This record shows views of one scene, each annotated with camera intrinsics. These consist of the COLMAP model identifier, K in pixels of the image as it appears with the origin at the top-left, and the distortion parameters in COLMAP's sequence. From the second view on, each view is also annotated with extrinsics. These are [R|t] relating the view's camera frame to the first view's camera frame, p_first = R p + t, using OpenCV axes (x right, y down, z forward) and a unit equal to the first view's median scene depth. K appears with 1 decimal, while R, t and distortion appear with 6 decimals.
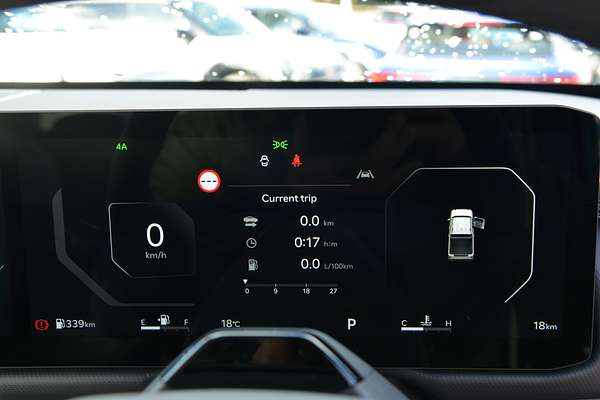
lens RADIAL K [[705.9, 0, 300.0], [0, 705.9, 200.0], [0, 0, 1]] dist [0.024625, 0.038519]
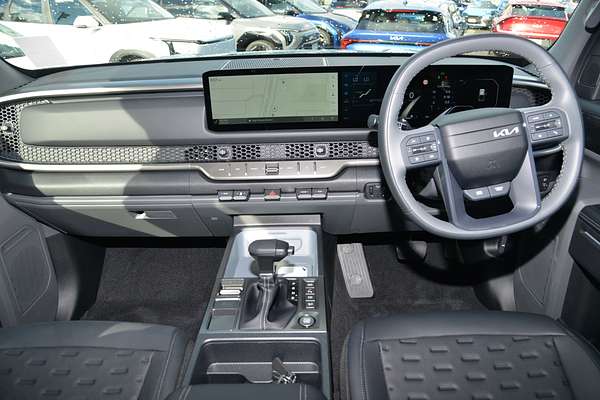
lens RADIAL K [[417.6, 0, 300.0], [0, 417.6, 200.0], [0, 0, 1]] dist [-0.123801, 0.068912]
pose [[0.999053, -0.023825, 0.036419, -0.978608], [0.016094, 0.979771, 0.199475, 0.162621], [-0.040435, -0.198700, 0.979226, -1.501527]]
